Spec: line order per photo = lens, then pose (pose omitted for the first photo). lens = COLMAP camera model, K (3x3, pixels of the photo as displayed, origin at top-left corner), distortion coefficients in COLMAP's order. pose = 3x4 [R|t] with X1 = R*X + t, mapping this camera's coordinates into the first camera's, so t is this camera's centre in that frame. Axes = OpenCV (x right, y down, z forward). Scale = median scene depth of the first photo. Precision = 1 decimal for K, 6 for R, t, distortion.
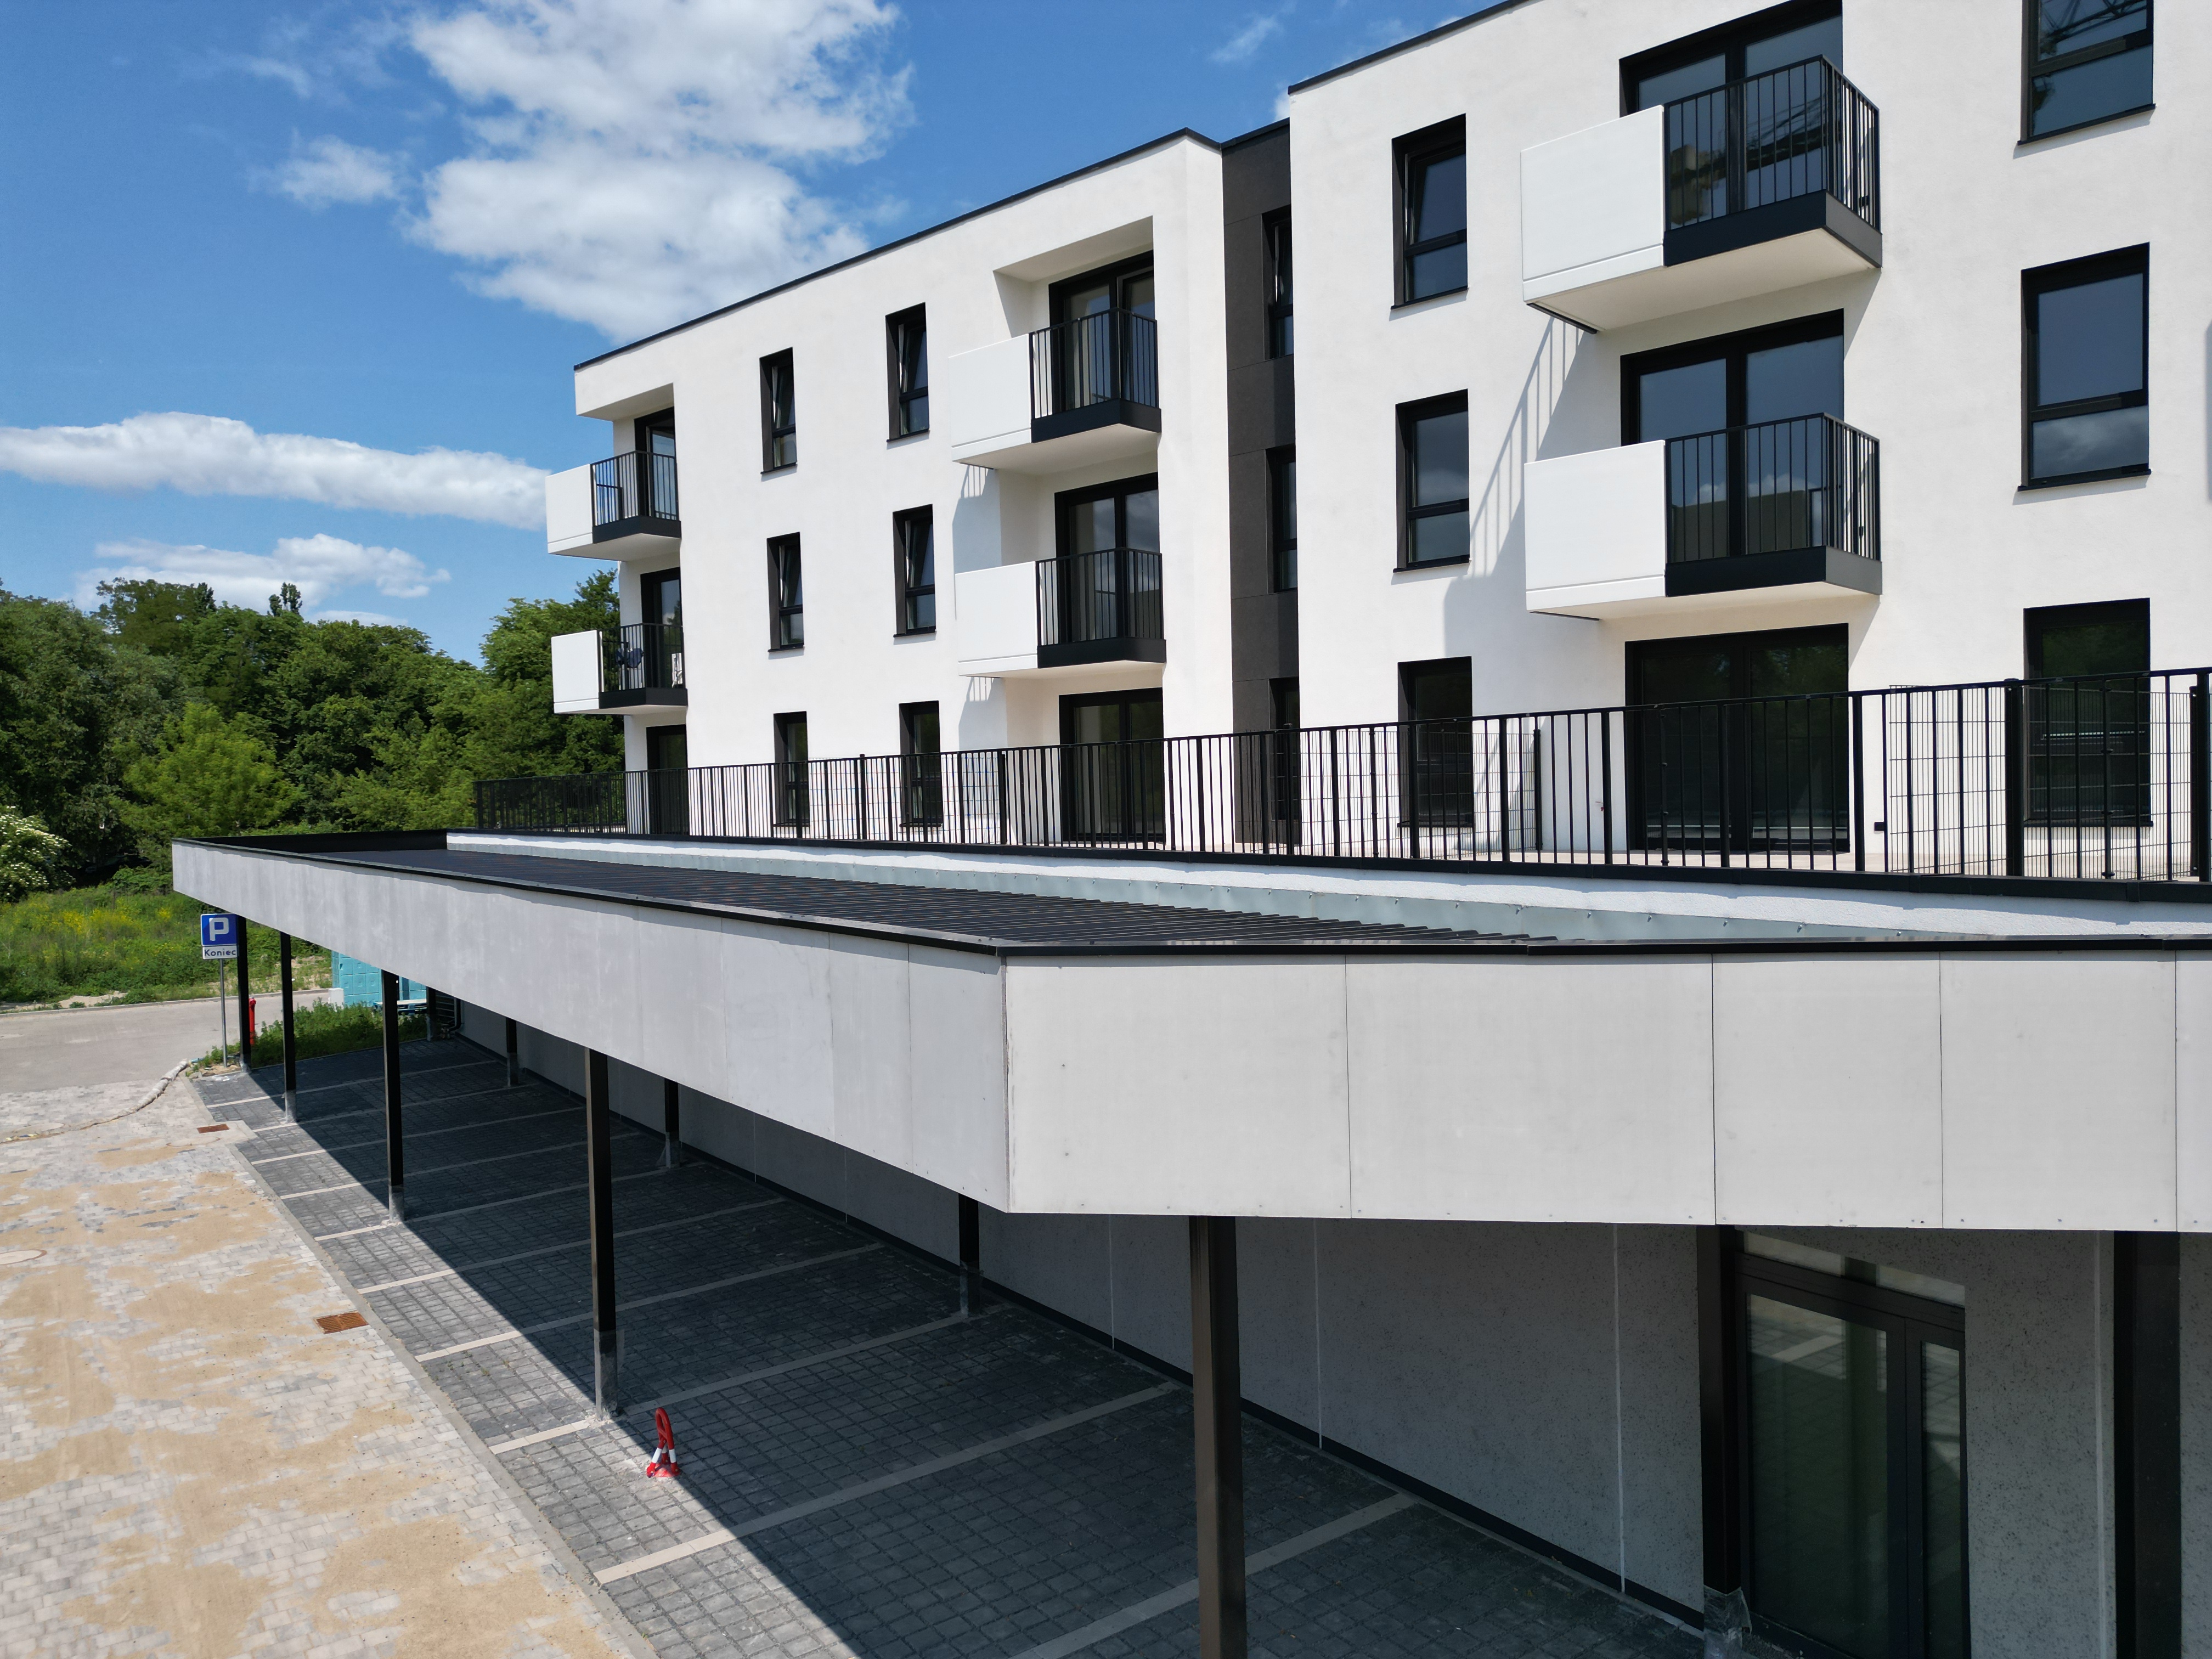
lens RADIAL K [[1561.3, 0, 1106.0], [0, 1561.3, 829.5], [0, 0, 1]] dist [0.024841, -0.001746]
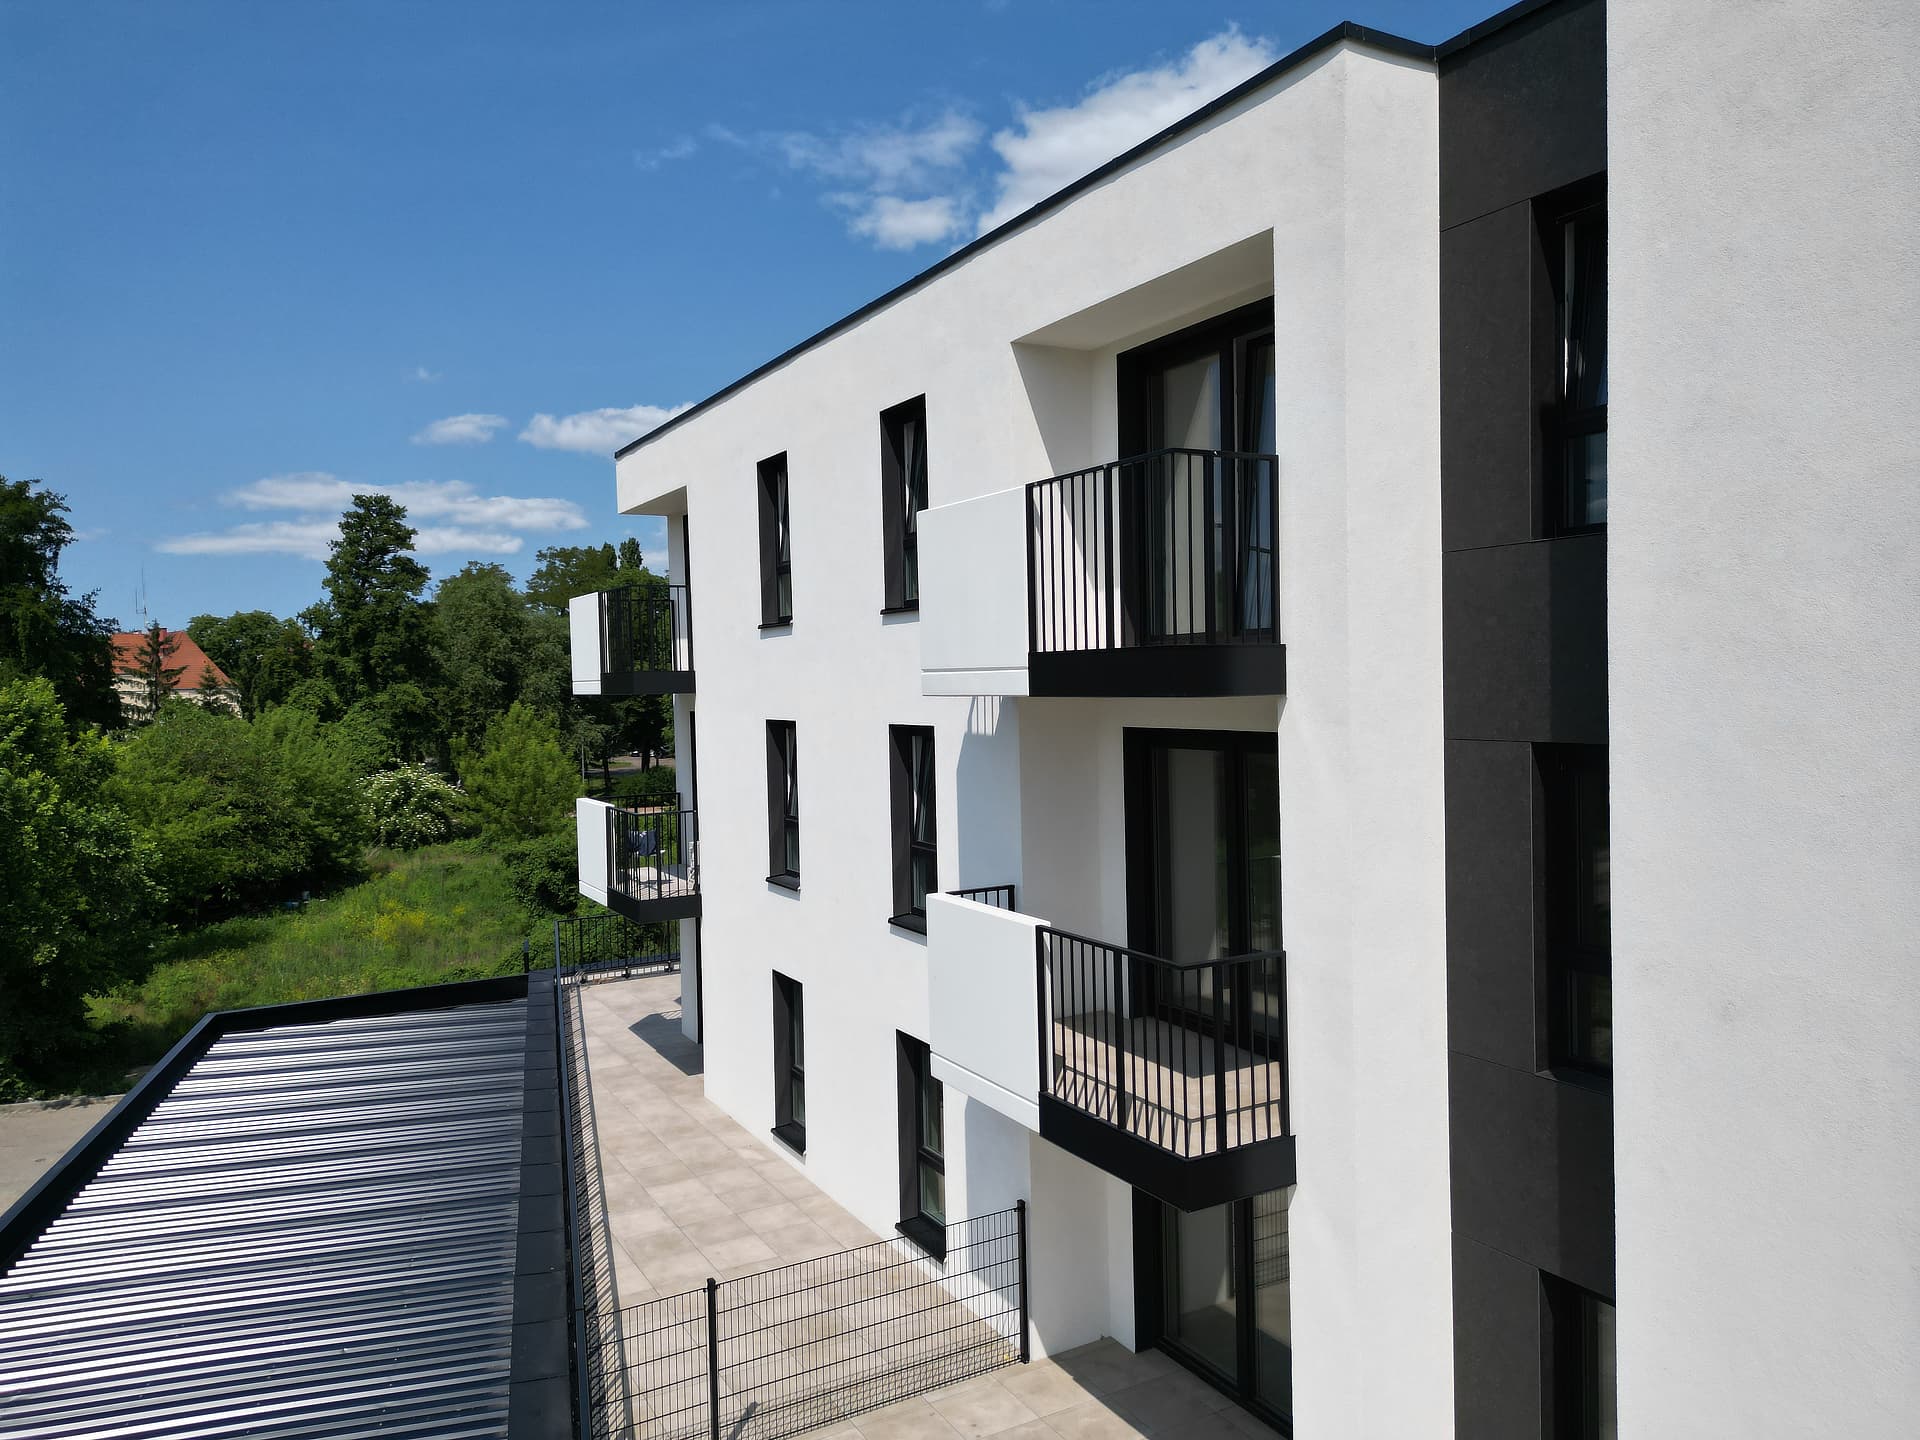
lens RADIAL K [[1344.0, 0, 960.0], [0, 1344.0, 720.0], [0, 0, 1]] dist [0.040119, -0.000810]
pose [[0.949300, 0.011317, -0.314169, 0.061886], [-0.007425, 0.999880, 0.013582, -0.225050], [0.314285, -0.010561, 0.949270, 0.528532]]
